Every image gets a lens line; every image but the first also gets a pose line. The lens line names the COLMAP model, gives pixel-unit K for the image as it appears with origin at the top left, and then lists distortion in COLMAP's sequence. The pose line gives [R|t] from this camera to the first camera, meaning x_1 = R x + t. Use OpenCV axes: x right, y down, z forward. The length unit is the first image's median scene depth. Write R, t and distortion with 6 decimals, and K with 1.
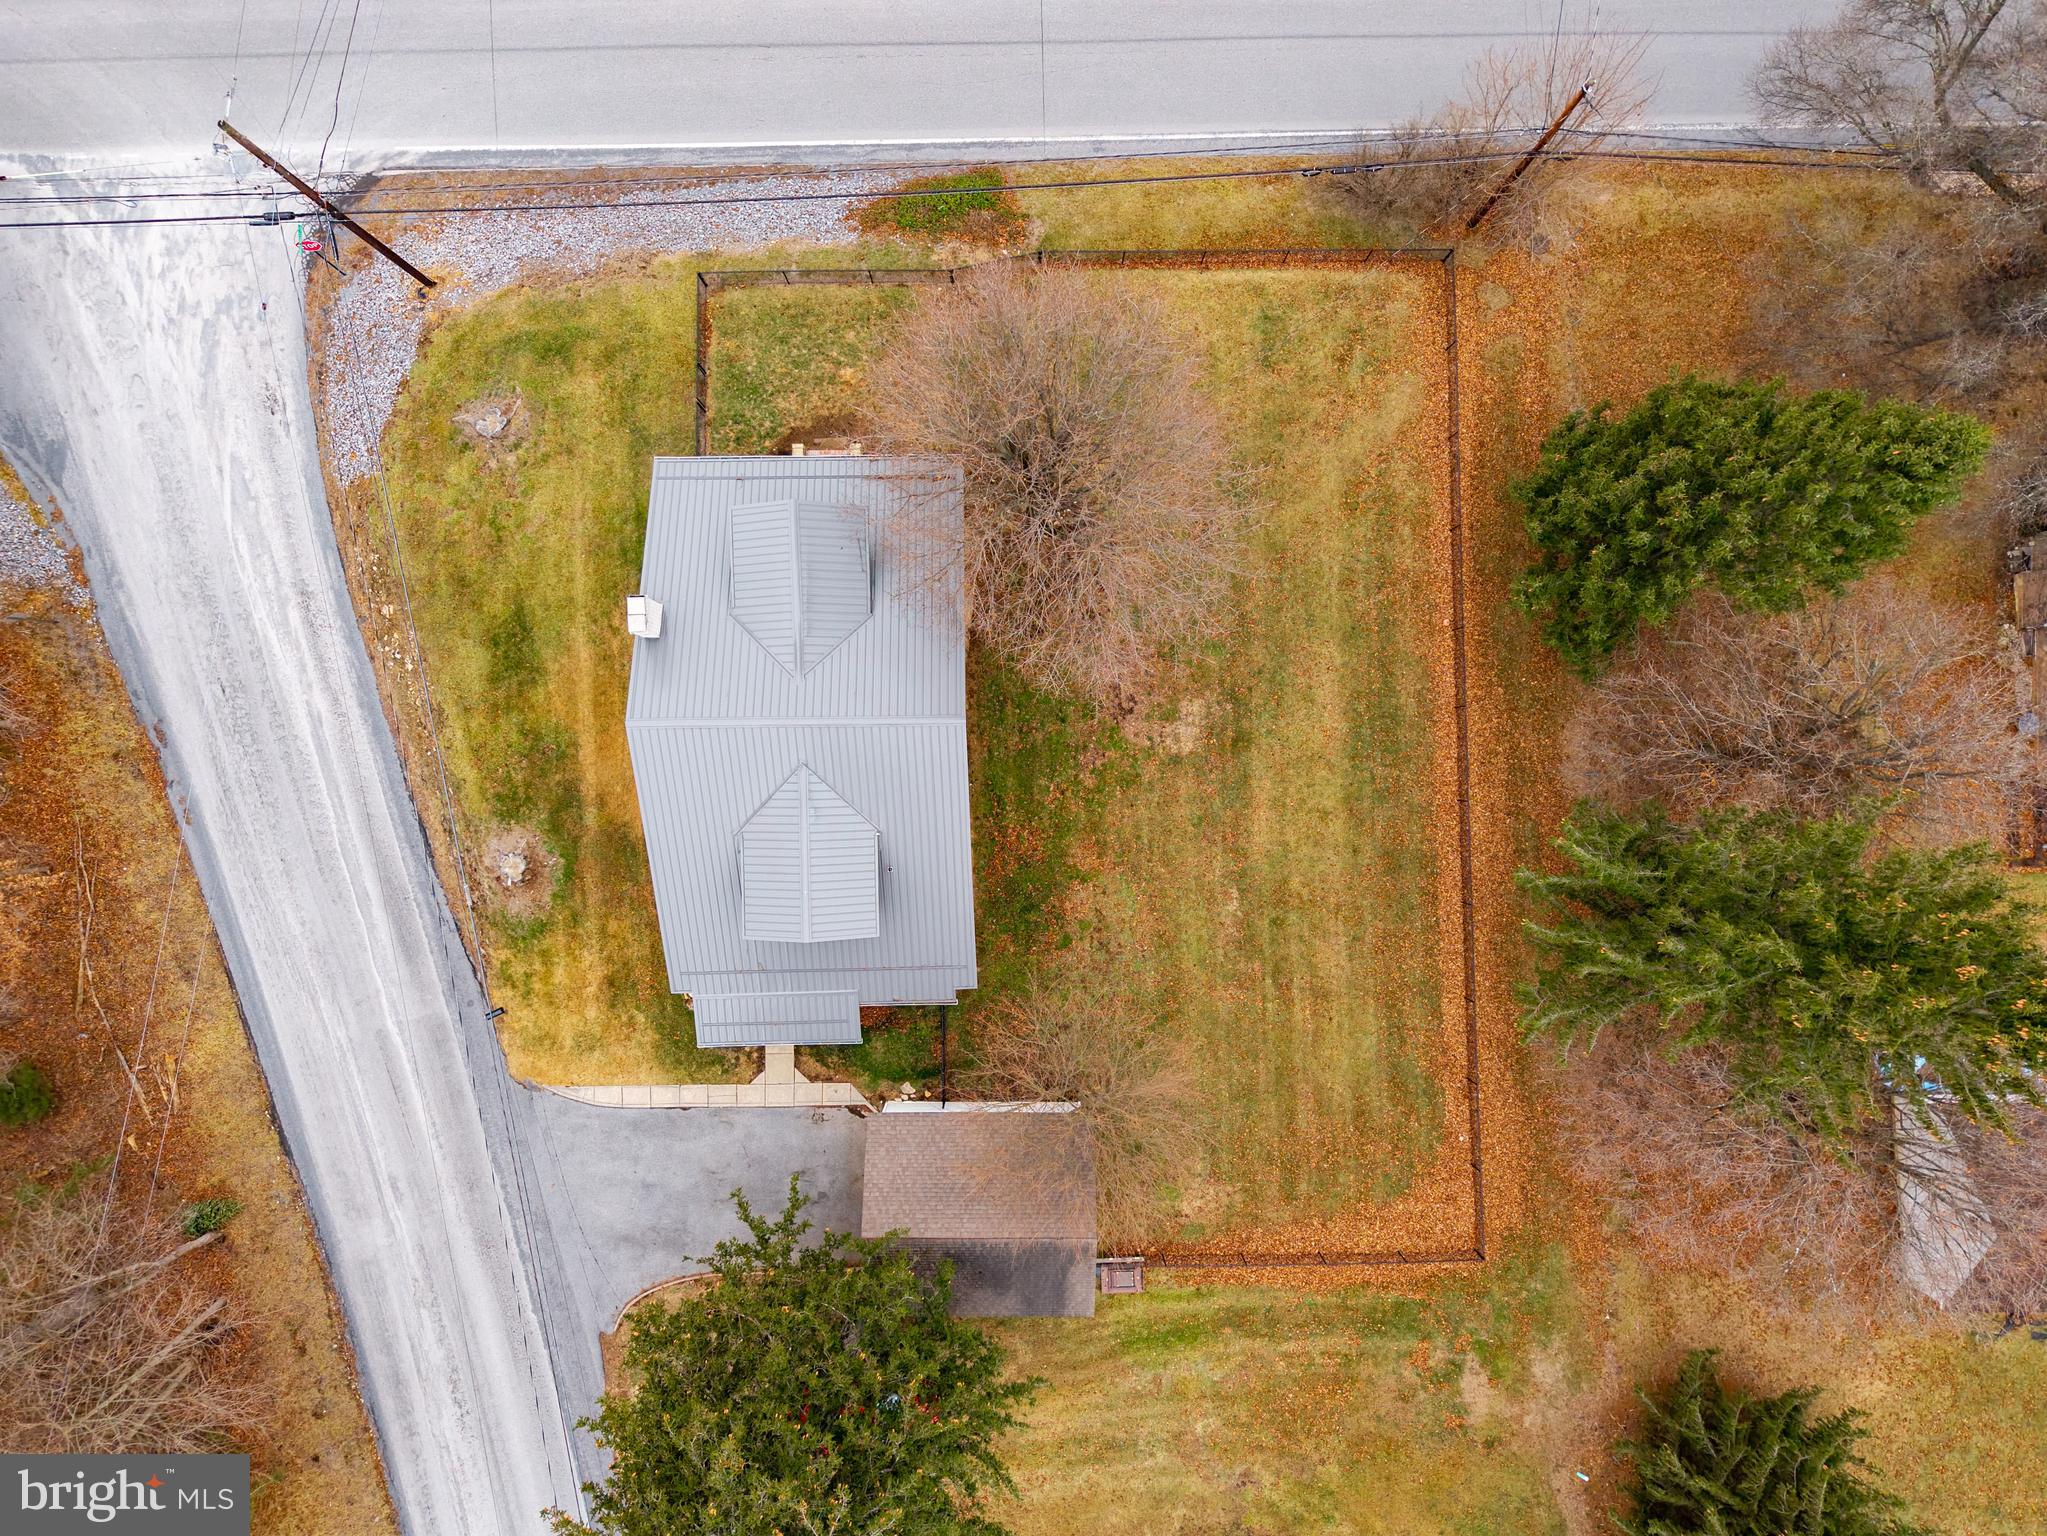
lens RADIAL K [[1366.3, 0, 1012.8], [0, 1366.3, 777.4], [0, 0, 1]] dist [0.030020, -0.029872]
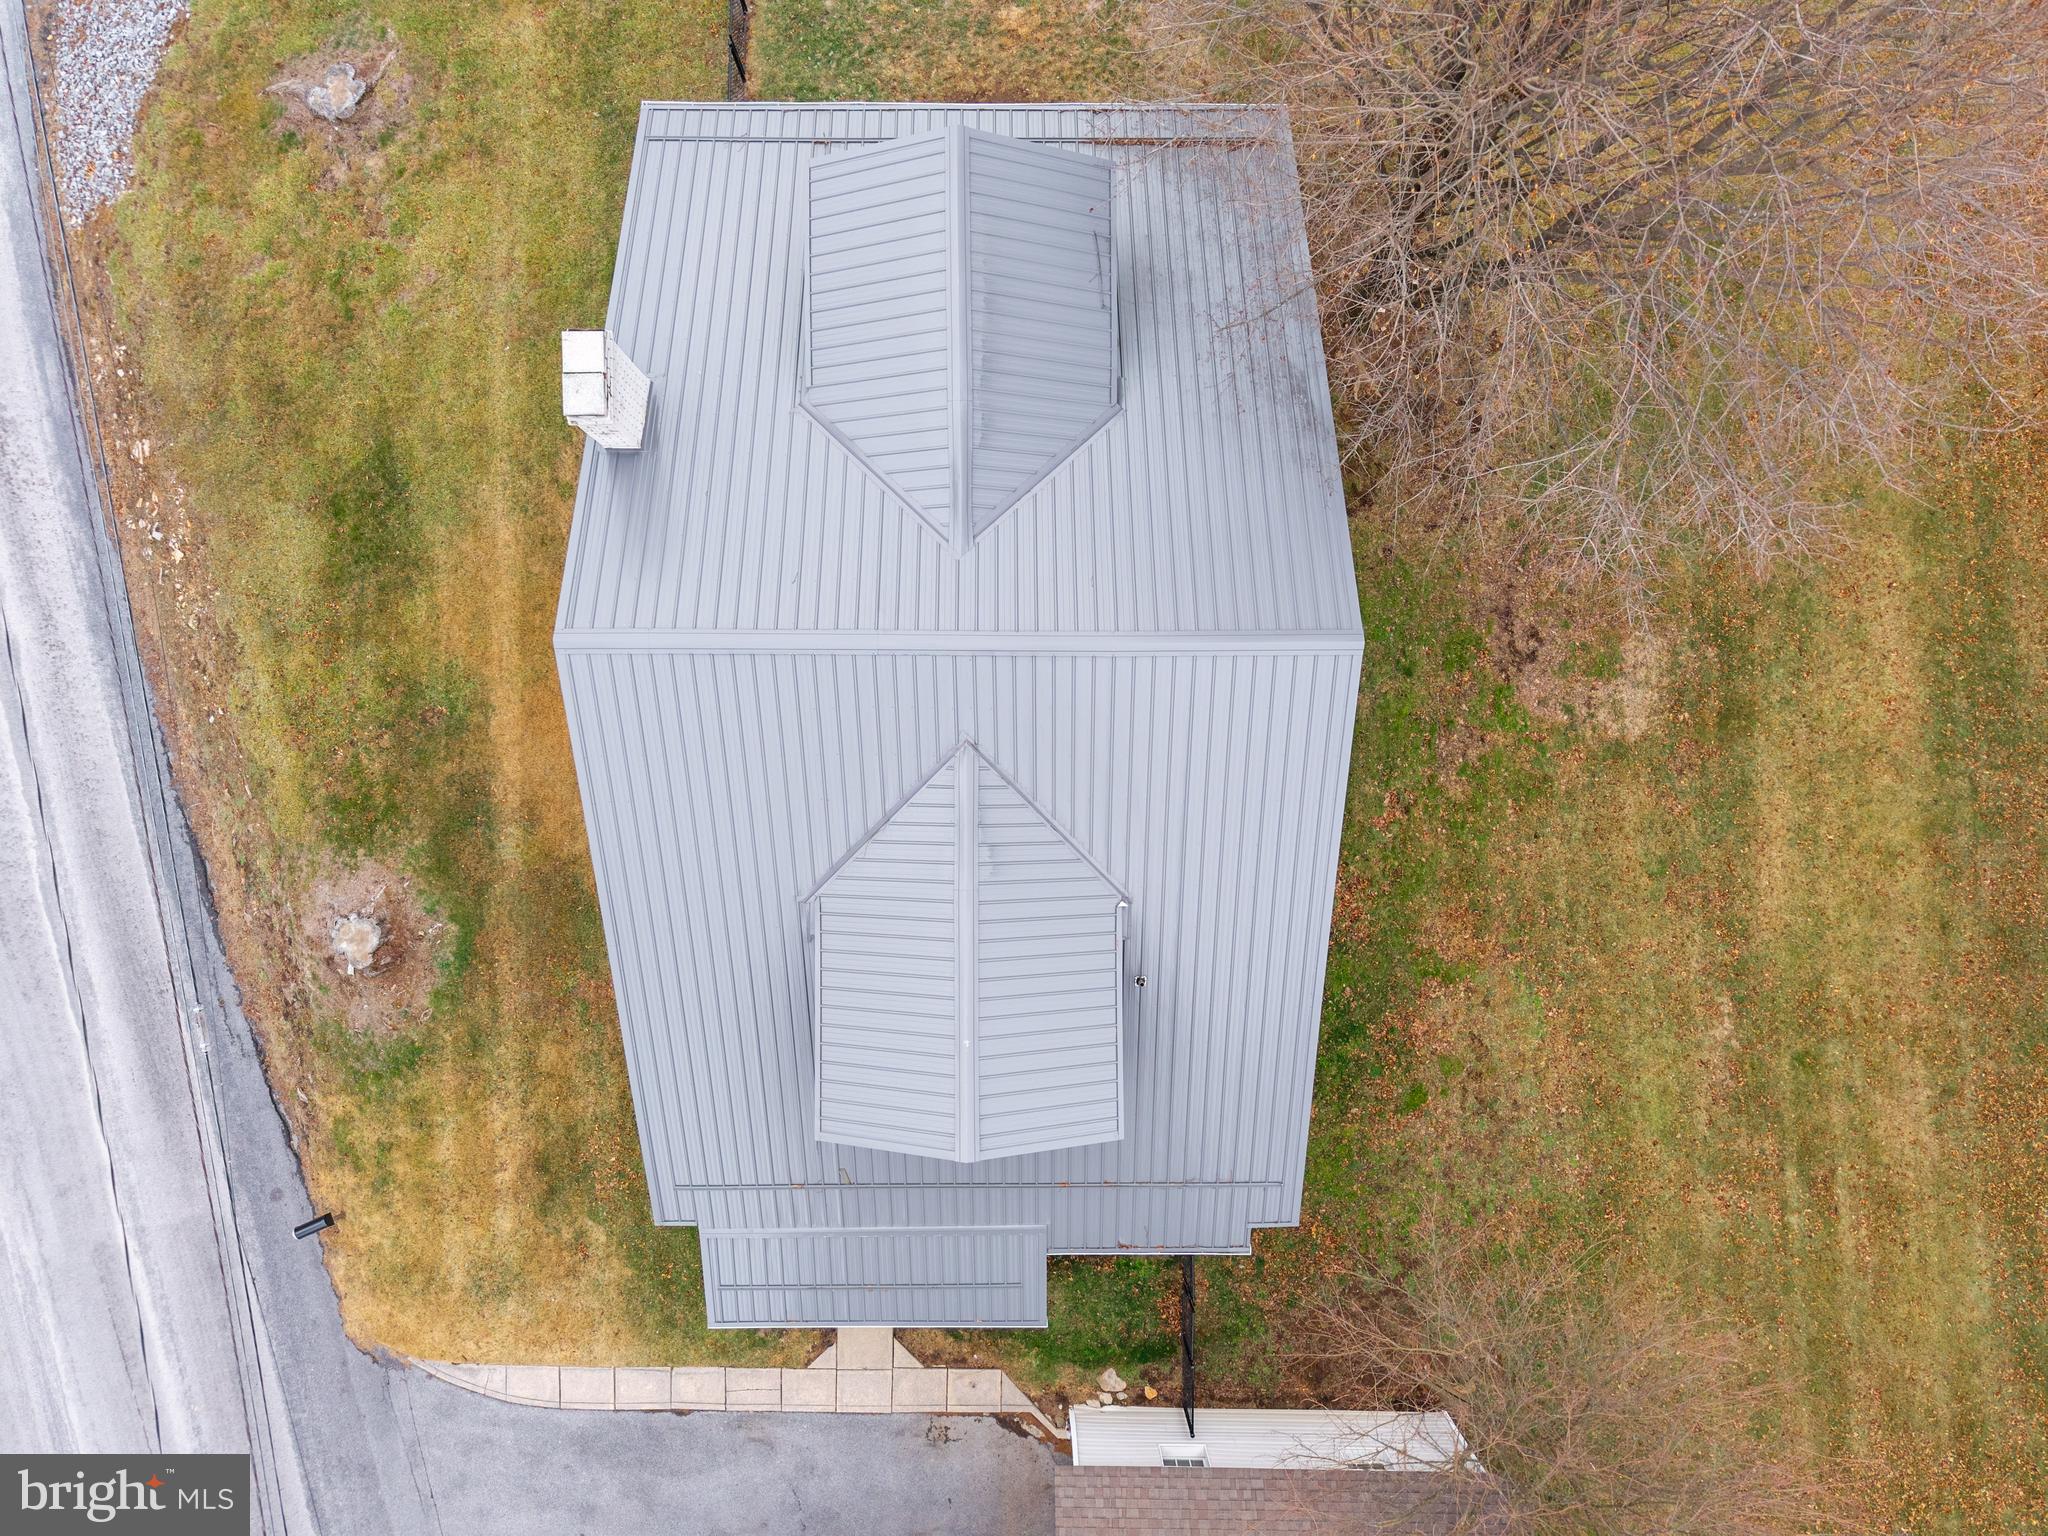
lens RADIAL K [[1366.9, 0, 1020.3], [0, 1366.9, 747.1], [0, 0, 1]] dist [0.030020, -0.029872]
pose [[0.999908, 0.013591, 0.000098, -0.113948], [-0.013586, 0.999662, -0.022164, 0.000698], [-0.000399, 0.022160, 0.999754, 0.474353]]
